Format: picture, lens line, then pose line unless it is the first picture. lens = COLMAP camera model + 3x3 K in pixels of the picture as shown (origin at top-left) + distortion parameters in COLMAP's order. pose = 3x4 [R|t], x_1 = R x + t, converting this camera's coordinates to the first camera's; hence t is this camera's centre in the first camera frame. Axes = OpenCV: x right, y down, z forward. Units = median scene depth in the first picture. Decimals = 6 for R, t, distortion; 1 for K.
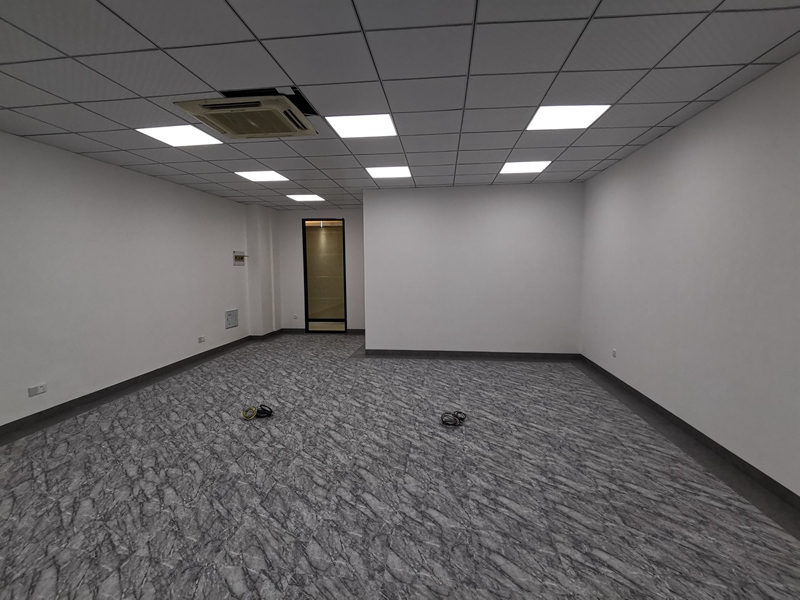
lens RADIAL K [[393.4, 0, 400.0], [0, 393.4, 300.0], [0, 0, 1]] dist [-0.021827, -0.001167]
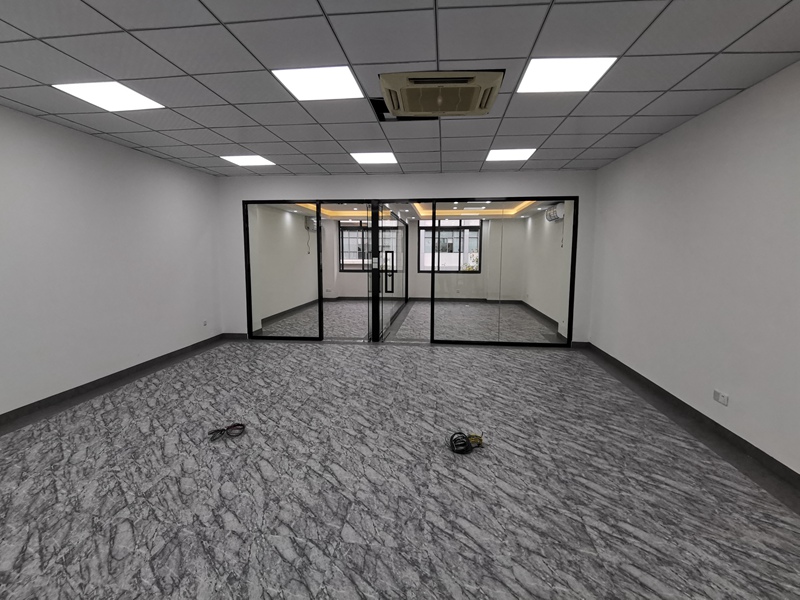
lens RADIAL K [[393.4, 0, 400.0], [0, 393.4, 300.0], [0, 0, 1]] dist [-0.021827, -0.001167]
pose [[-0.999978, 0.005249, 0.004073, -0.267193], [0.005978, 0.978352, 0.206862, -0.166398], [-0.002899, 0.206882, -0.978362, 1.929989]]
